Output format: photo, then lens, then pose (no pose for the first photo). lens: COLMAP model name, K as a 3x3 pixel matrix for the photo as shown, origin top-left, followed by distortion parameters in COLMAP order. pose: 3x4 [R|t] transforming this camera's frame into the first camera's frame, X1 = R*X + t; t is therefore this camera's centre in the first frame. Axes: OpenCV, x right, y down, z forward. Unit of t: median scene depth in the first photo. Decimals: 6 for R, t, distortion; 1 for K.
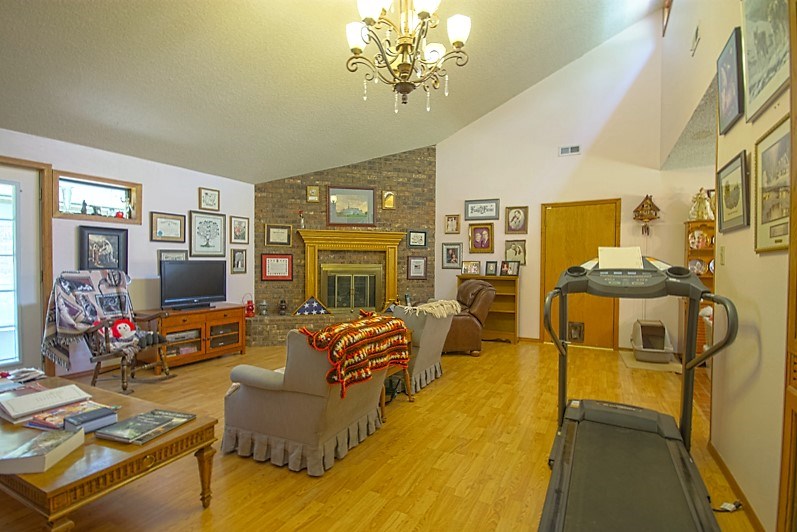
lens RADIAL K [[375.5, 0, 399.4], [0, 375.5, 268.4], [0, 0, 1]] dist [0.011418, -0.013116]
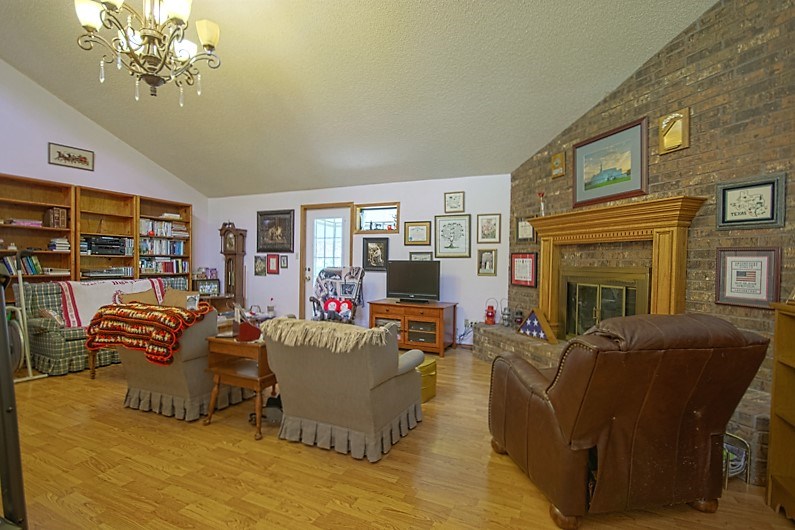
lens RADIAL K [[374.5, 0, 398.4], [0, 374.5, 267.4], [0, 0, 1]] dist [0.011418, -0.013116]
pose [[0.074562, 0.007560, -0.997188, 0.487456], [-0.030450, 0.999522, 0.005301, -0.004070], [0.996751, 0.029969, 0.074757, 0.731095]]
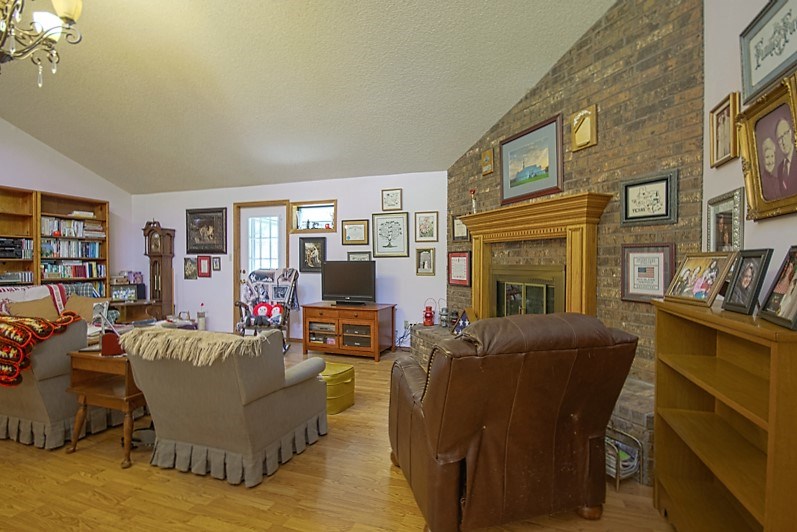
lens RADIAL K [[380.5, 0, 409.1], [0, 380.5, 264.3], [0, 0, 1]] dist [0.009854, -0.011653]
pose [[0.173235, -0.002839, -0.984876, 0.472119], [-0.017197, 0.999835, -0.005907, -0.006034], [0.984730, 0.017961, 0.173157, 0.823828]]
